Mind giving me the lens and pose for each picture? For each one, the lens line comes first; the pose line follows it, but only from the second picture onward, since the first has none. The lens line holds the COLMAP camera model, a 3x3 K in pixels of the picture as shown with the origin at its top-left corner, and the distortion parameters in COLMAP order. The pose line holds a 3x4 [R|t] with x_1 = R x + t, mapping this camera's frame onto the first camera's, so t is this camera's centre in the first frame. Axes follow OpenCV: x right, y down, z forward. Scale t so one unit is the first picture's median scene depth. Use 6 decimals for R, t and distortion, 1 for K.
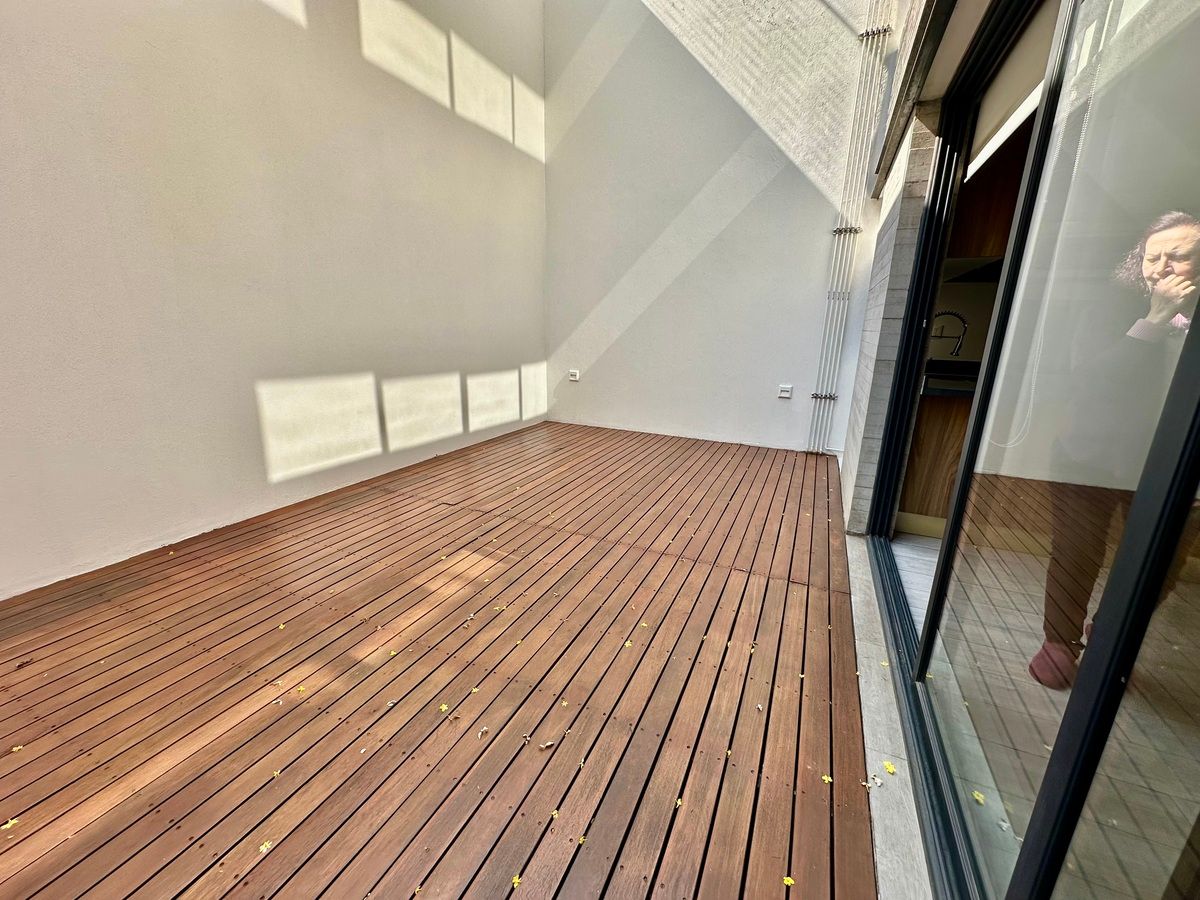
lens RADIAL K [[479.9, 0, 599.9], [0, 479.9, 446.9], [0, 0, 1]] dist [-0.003330, 0.000985]
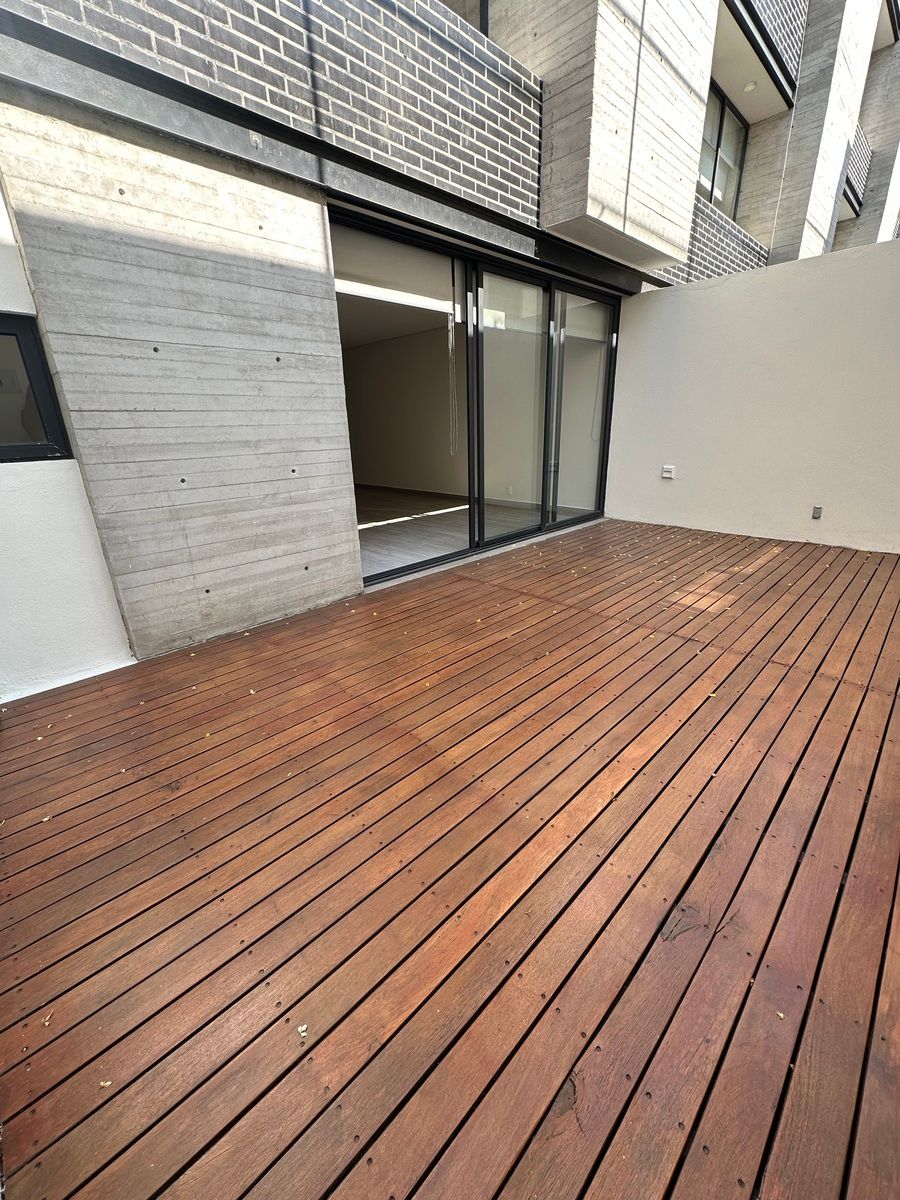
lens RADIAL K [[479.9, 0, 453.5], [0, 479.9, 597.1], [0, 0, 1]] dist [-0.003330, 0.000985]
pose [[-0.935472, -0.118470, 0.332951, -0.079771], [0.094082, 0.824651, 0.557763, -0.477390], [-0.340647, 0.553097, -0.760292, 1.979519]]
